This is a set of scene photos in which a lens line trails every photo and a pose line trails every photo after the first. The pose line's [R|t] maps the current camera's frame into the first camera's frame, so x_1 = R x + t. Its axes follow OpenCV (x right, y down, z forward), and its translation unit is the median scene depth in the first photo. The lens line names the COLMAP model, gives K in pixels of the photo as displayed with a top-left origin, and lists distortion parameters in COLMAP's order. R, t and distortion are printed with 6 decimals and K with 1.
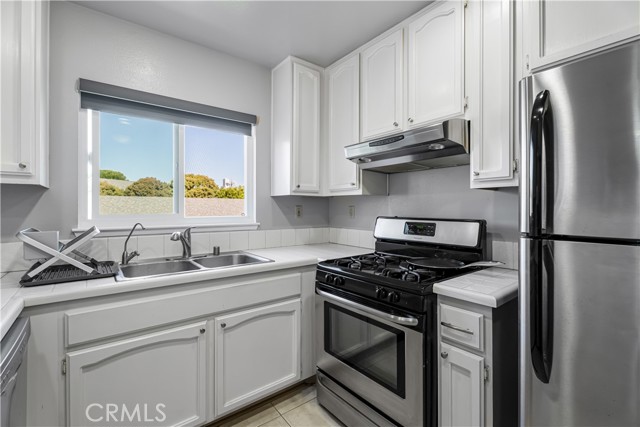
lens RADIAL K [[288.5, 0, 324.2], [0, 288.5, 208.6], [0, 0, 1]] dist [0.001524, -0.000177]
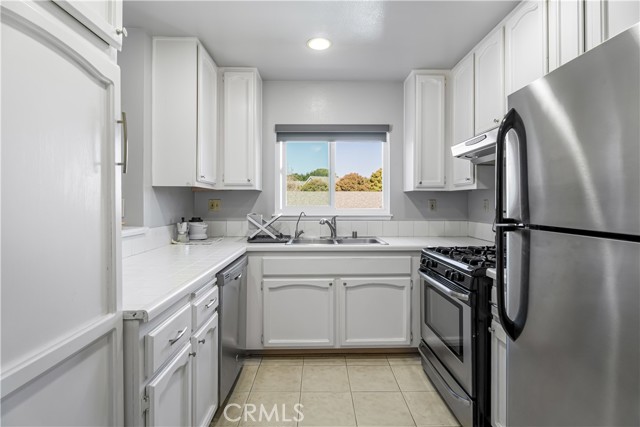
lens RADIAL K [[325.0, 0, 331.0], [0, 325.0, 201.7], [0, 0, 1]] dist [-0.005254, -0.000263]
pose [[0.807517, -0.001750, -0.589841, 0.452612], [0.001131, 0.999998, -0.001419, -0.001724], [0.589843, 0.000479, 0.807518, -0.285290]]
